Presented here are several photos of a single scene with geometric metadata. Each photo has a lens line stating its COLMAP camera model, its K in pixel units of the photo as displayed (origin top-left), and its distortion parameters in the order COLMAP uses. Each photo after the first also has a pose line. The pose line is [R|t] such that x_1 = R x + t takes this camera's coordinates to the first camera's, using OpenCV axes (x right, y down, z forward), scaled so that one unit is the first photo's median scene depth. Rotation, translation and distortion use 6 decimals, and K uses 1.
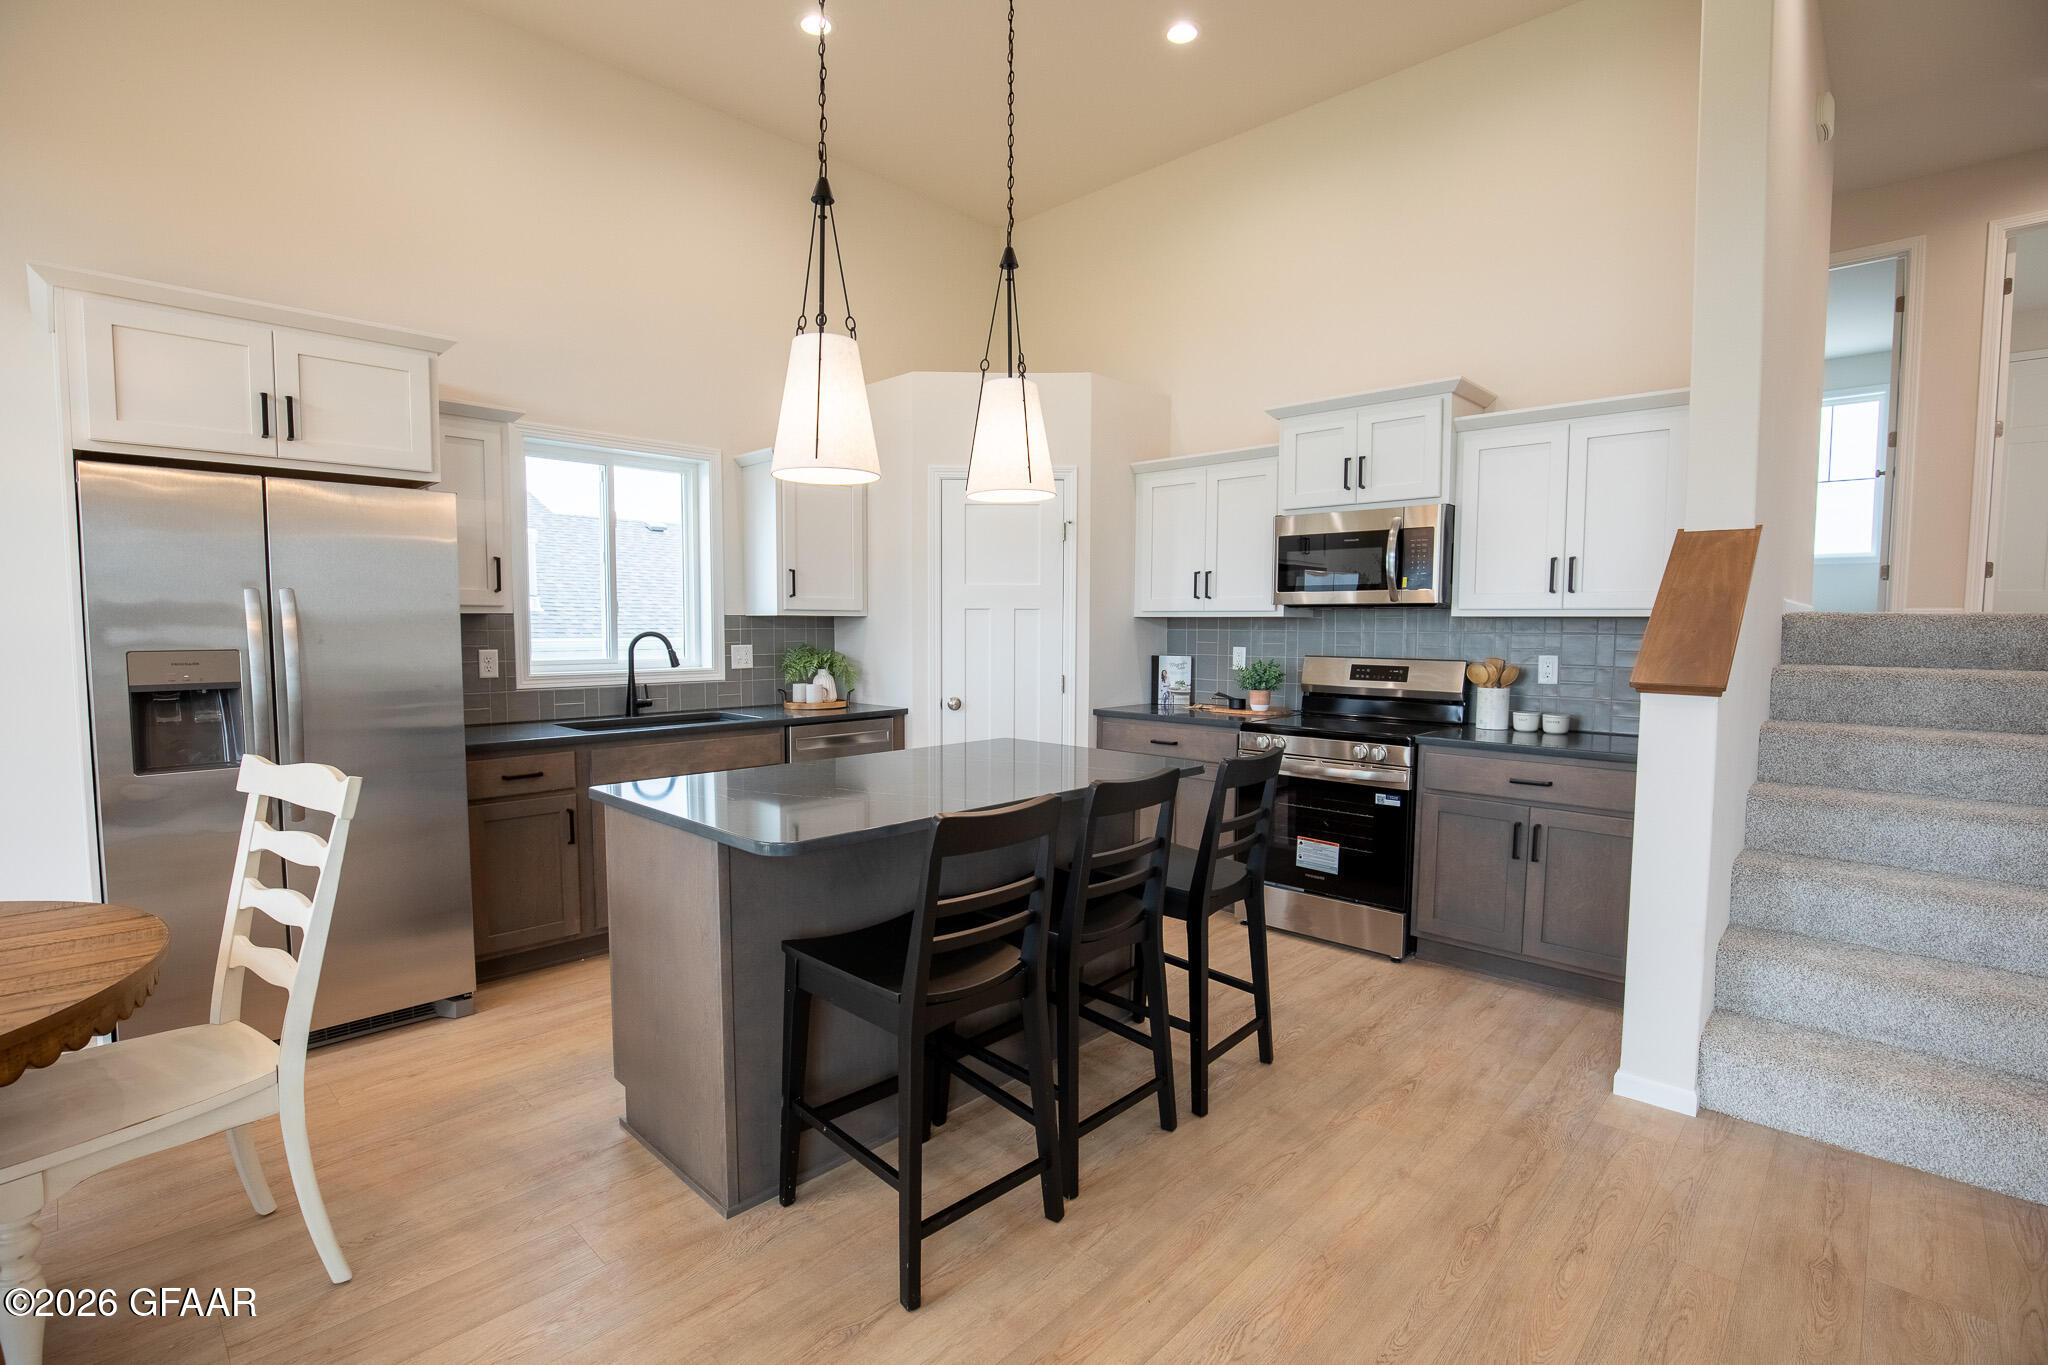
lens RADIAL K [[952.9, 0, 1002.7], [0, 952.9, 693.0], [0, 0, 1]] dist [-0.027898, 0.005324]
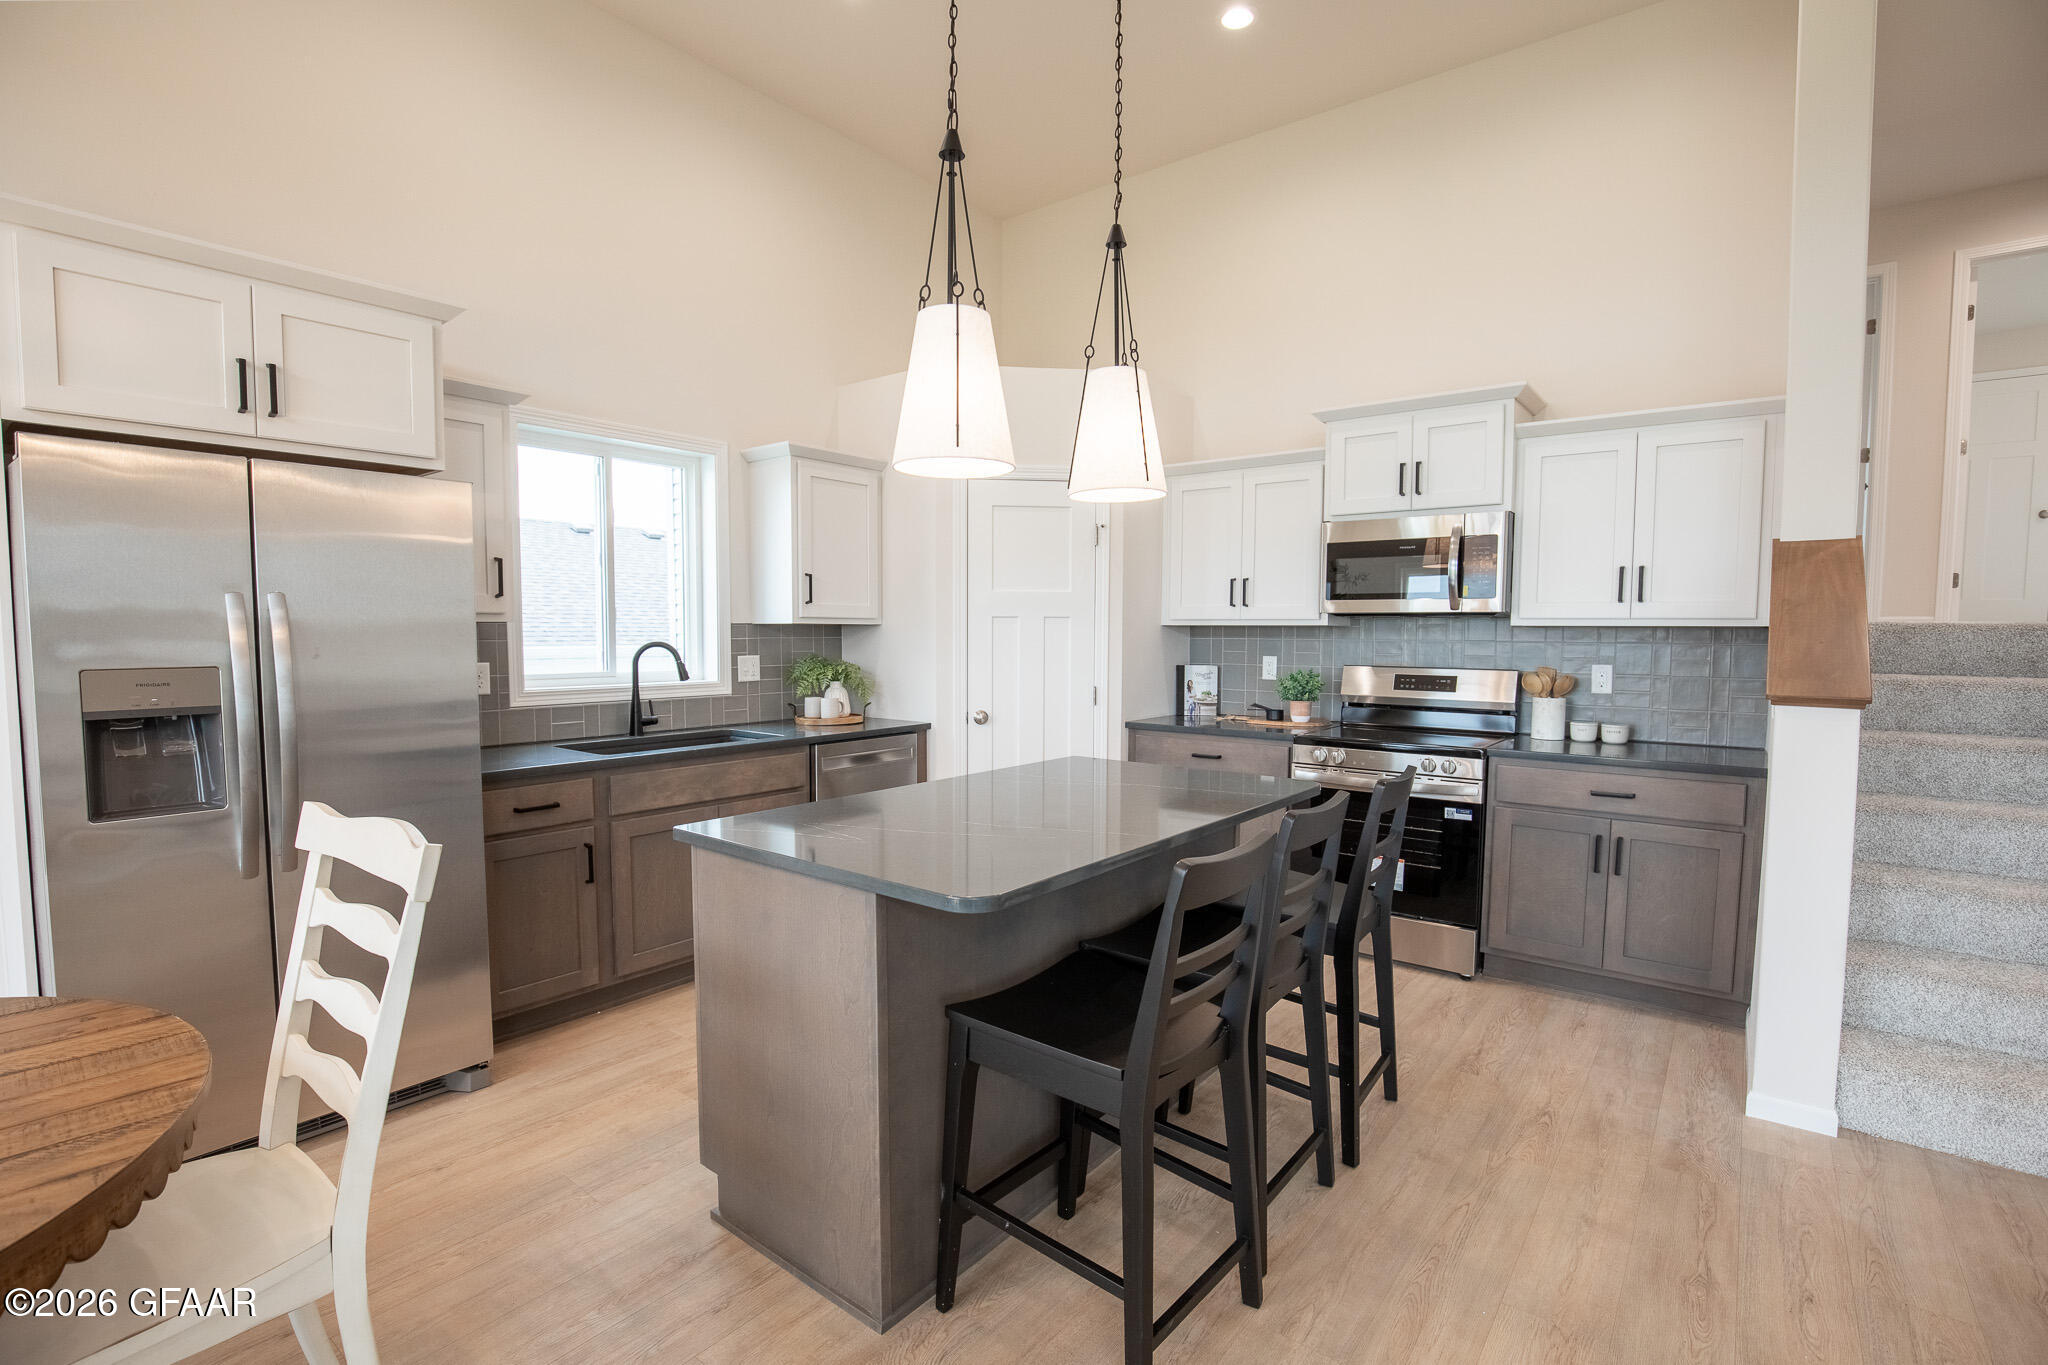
lens RADIAL K [[952.9, 0, 1015.0], [0, 952.9, 692.1], [0, 0, 1]] dist [-0.027898, 0.005324]
pose [[0.994749, -0.006731, 0.102118, -0.172781], [0.007499, 0.999946, -0.007140, -0.010465], [-0.102065, 0.007868, 0.994747, 0.092658]]
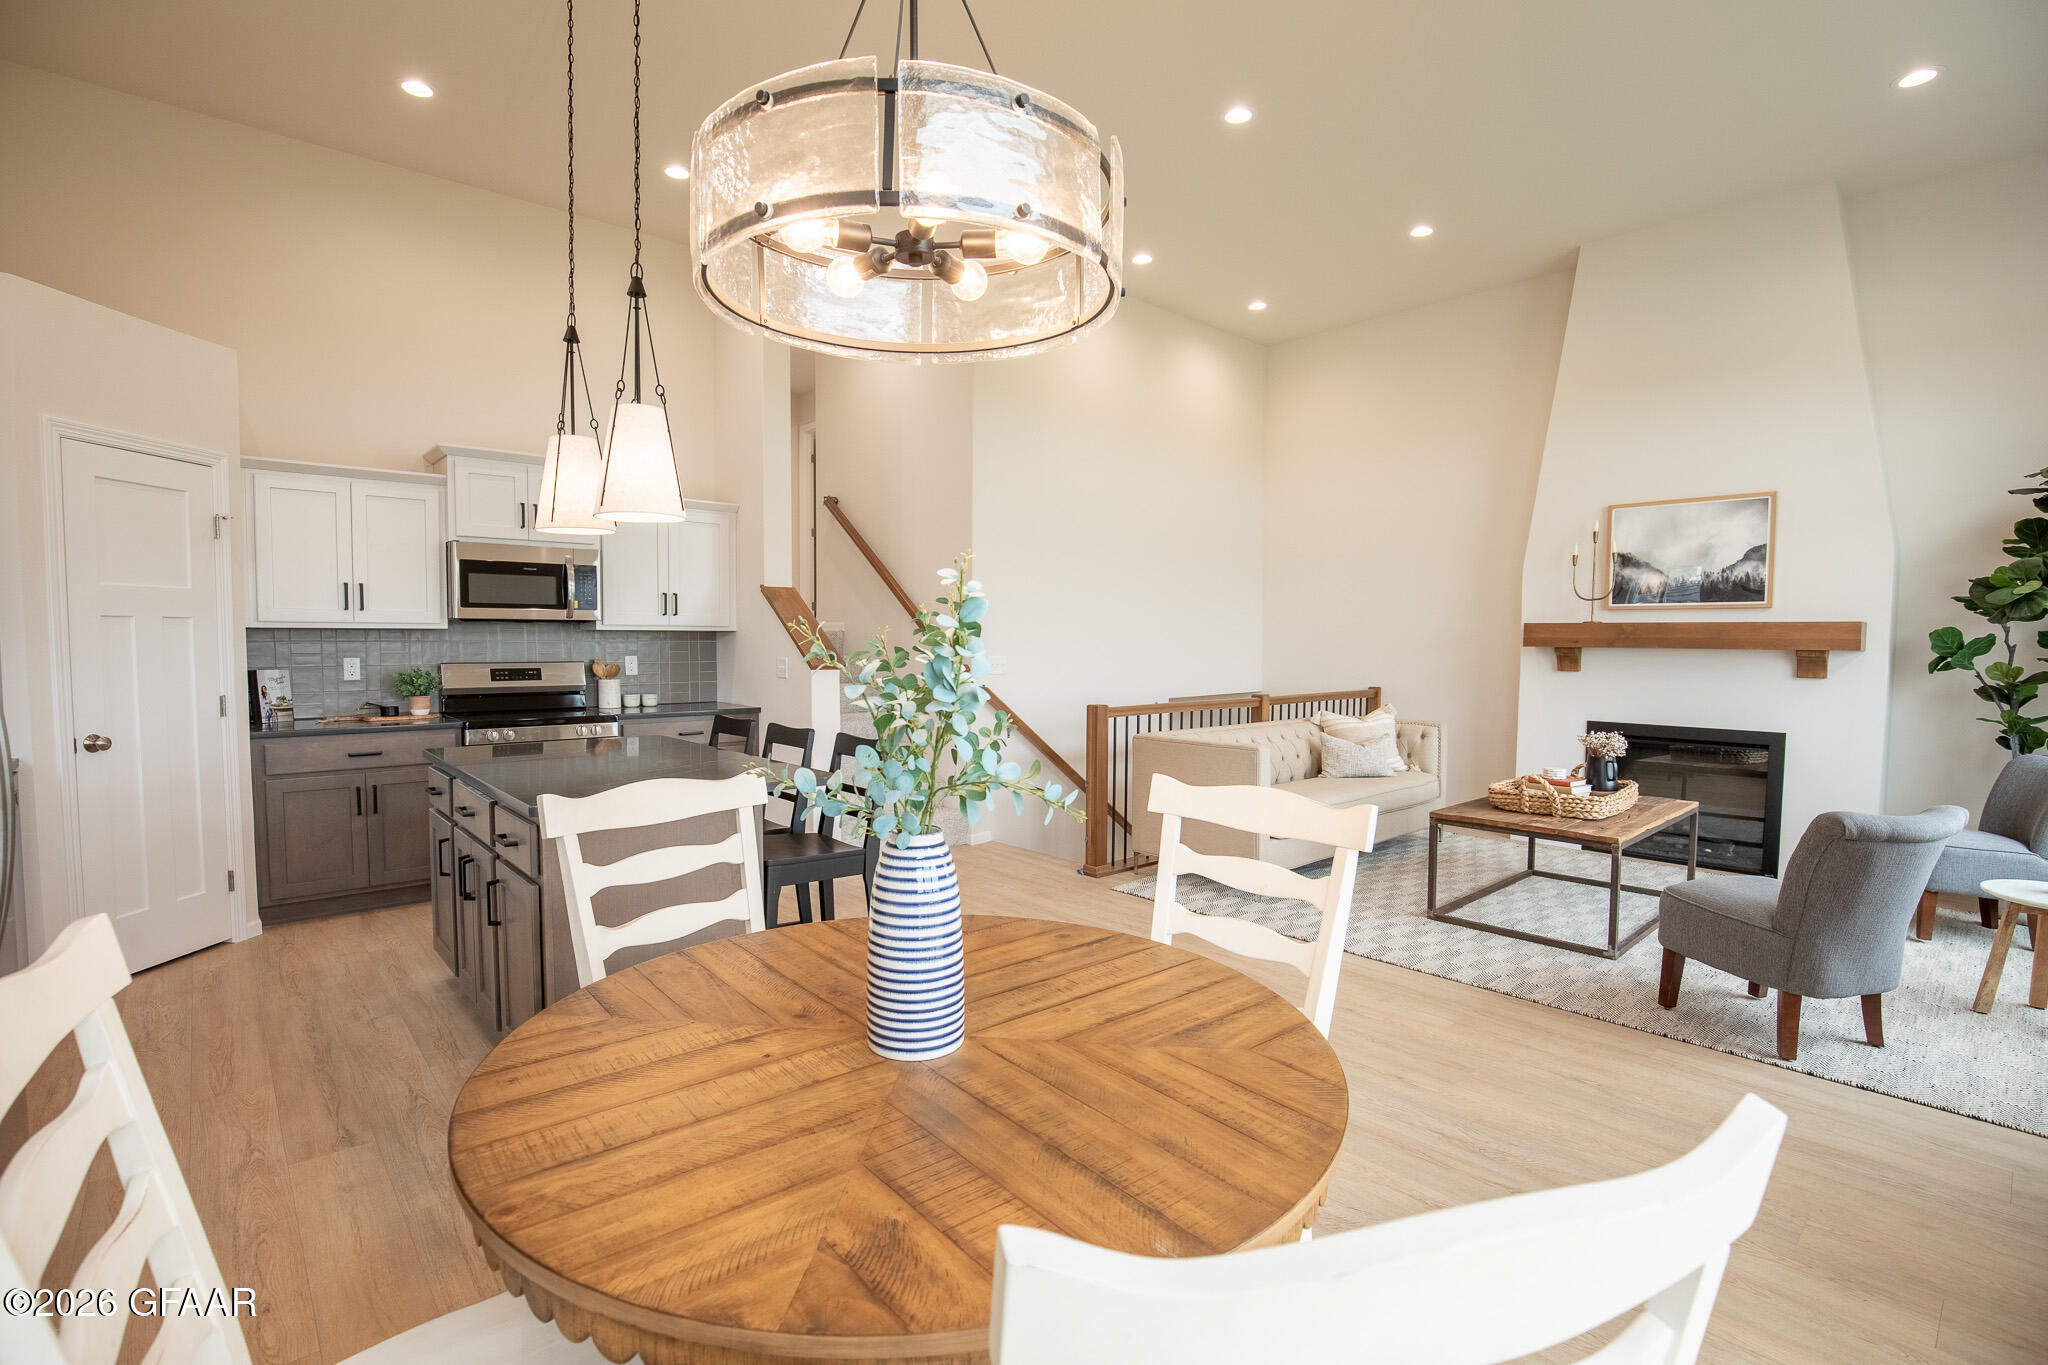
lens RADIAL K [[952.9, 0, 1010.0], [0, 952.9, 693.4], [0, 0, 1]] dist [-0.027898, 0.005324]
pose [[0.081916, -0.061928, 0.994713, -1.092577], [0.068353, 0.996067, 0.056383, -0.029815], [-0.994293, 0.063373, 0.085827, 0.339366]]
